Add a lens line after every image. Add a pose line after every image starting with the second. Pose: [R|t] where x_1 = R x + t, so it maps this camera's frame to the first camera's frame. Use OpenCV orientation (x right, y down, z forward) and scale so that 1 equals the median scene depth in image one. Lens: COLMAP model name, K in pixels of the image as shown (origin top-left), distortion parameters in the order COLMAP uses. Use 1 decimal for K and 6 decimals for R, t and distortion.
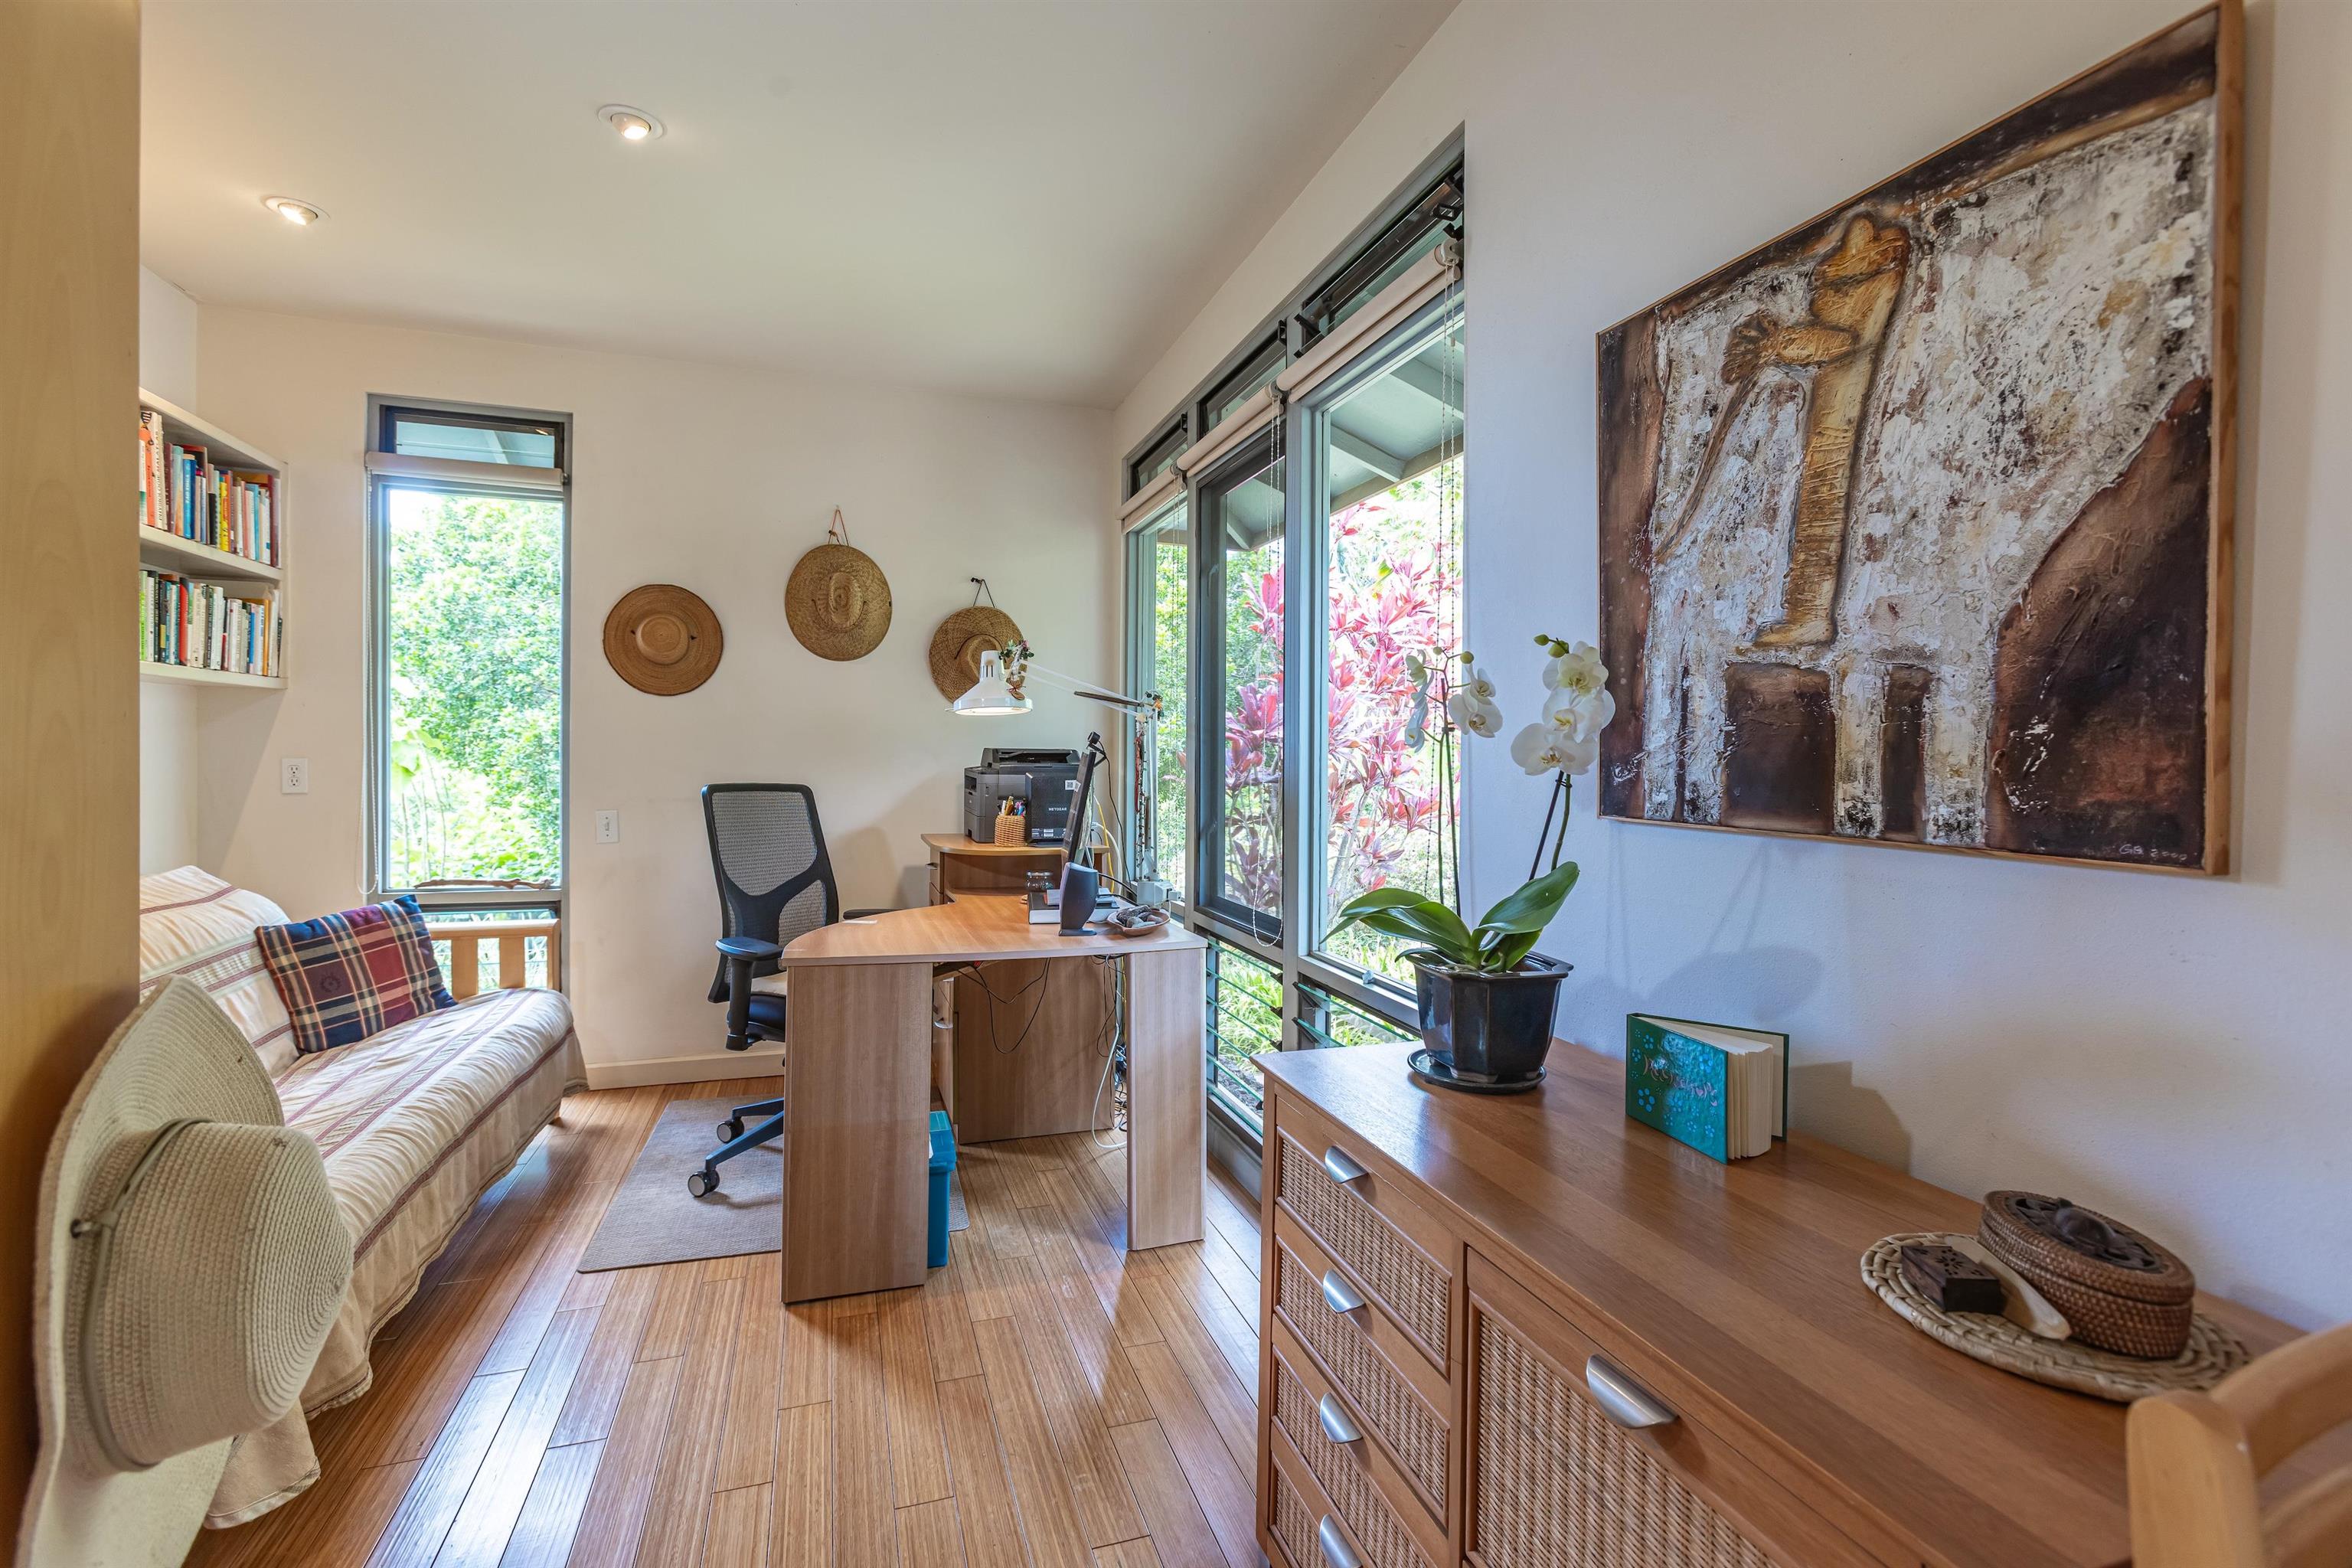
lens RADIAL K [[1031.2, 0, 1167.0], [0, 1031.2, 771.9], [0, 0, 1]] dist [-0.028941, 0.021765]
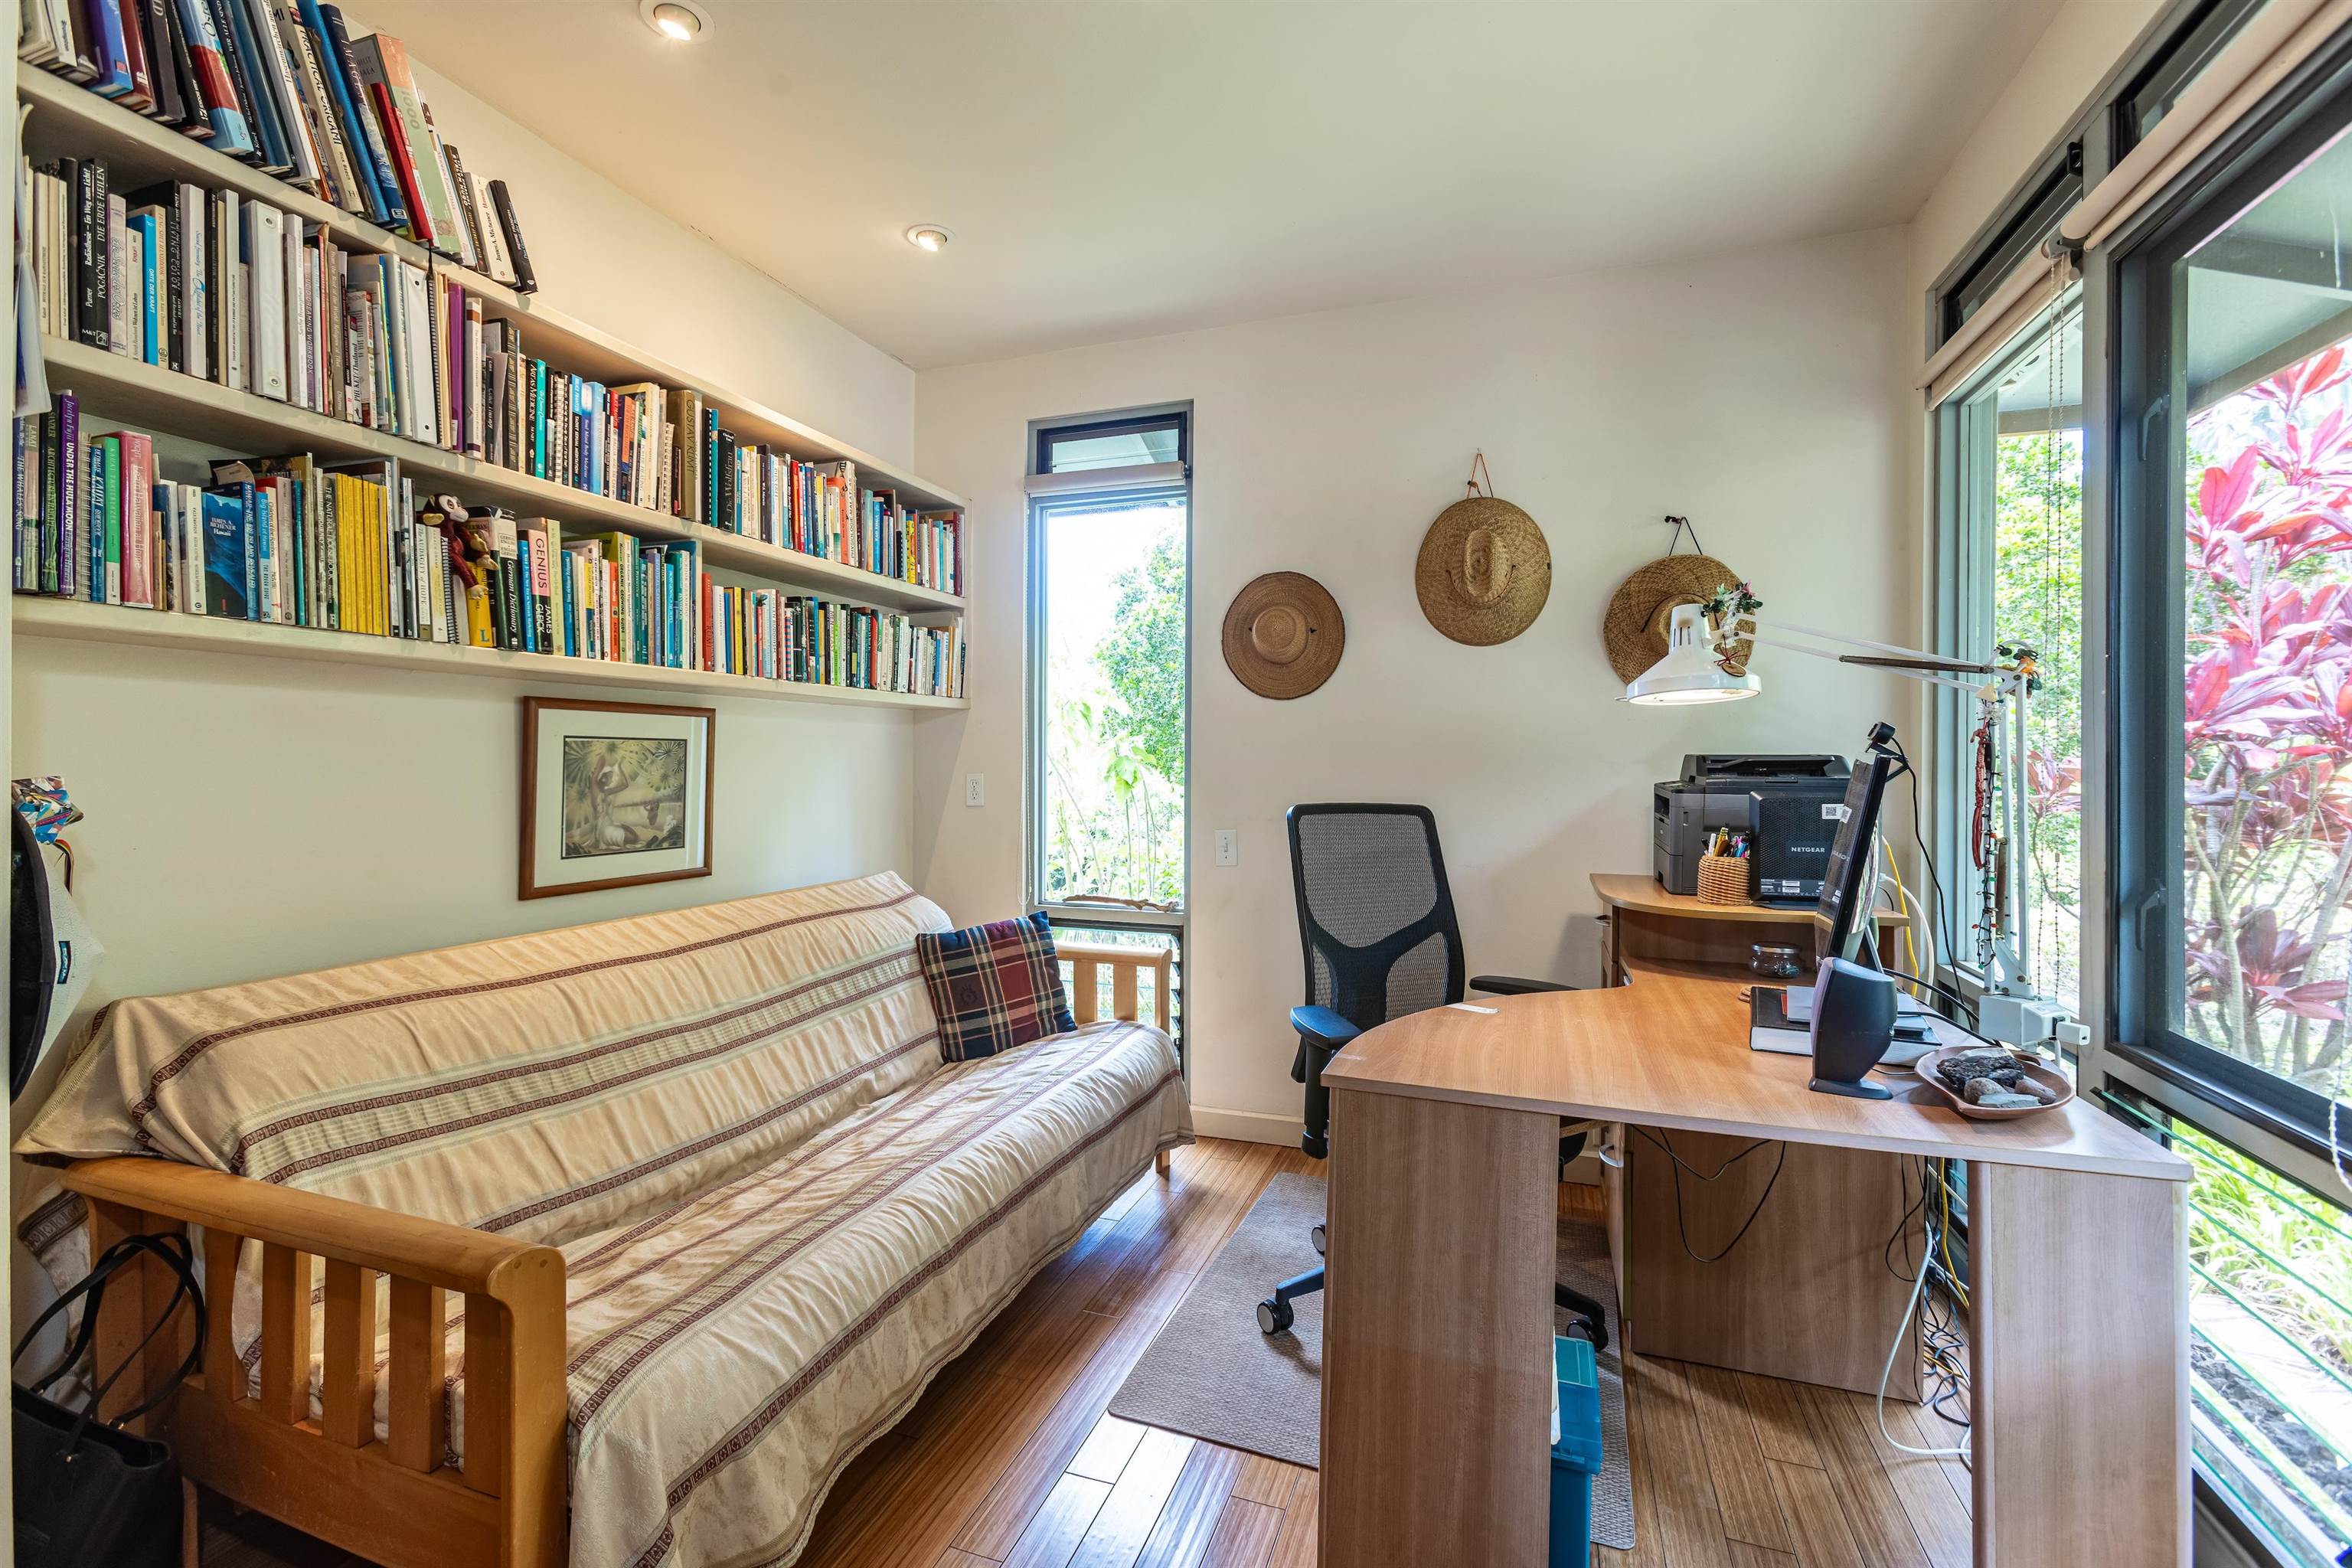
lens RADIAL K [[1031.2, 0, 1167.0], [0, 1031.2, 771.9], [0, 0, 1]] dist [-0.028941, 0.021765]
pose [[0.785316, -0.004503, -0.619079, -0.030711], [-0.002350, 0.999945, -0.010254, -0.004658], [0.619091, 0.009508, 0.785262, 0.309421]]
